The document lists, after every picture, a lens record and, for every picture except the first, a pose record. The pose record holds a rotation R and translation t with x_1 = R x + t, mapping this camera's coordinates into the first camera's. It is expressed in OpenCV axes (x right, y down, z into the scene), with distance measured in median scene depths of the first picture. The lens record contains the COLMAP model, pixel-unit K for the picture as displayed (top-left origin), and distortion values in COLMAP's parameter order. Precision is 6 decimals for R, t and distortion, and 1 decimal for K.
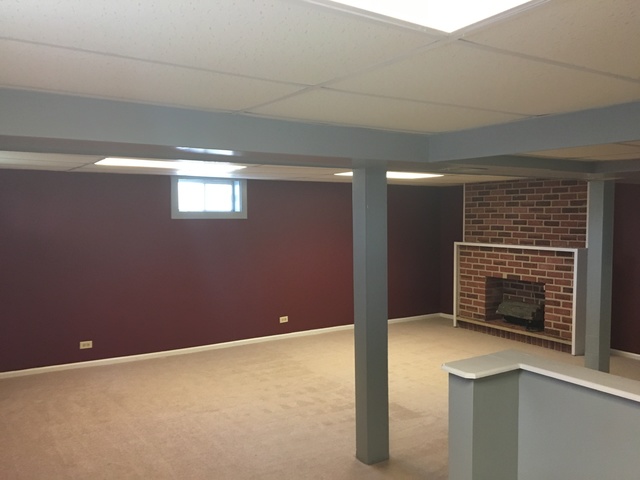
lens RADIAL K [[537.9, 0, 320.0], [0, 537.9, 240.0], [0, 0, 1]] dist [0.060246, -0.085573]
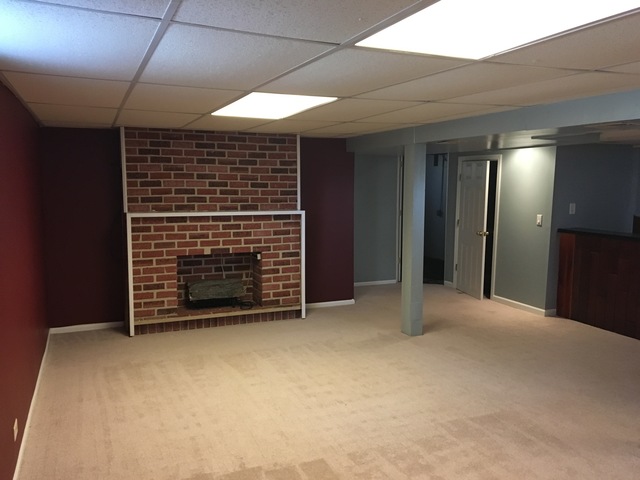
lens RADIAL K [[537.9, 0, 320.0], [0, 537.9, 240.0], [0, 0, 1]] dist [0.060246, -0.085573]
pose [[0.151829, -0.110850, 0.982171, -0.429995], [0.037000, 0.993632, 0.106424, -0.030017], [-0.987714, 0.020182, 0.154963, 0.735904]]
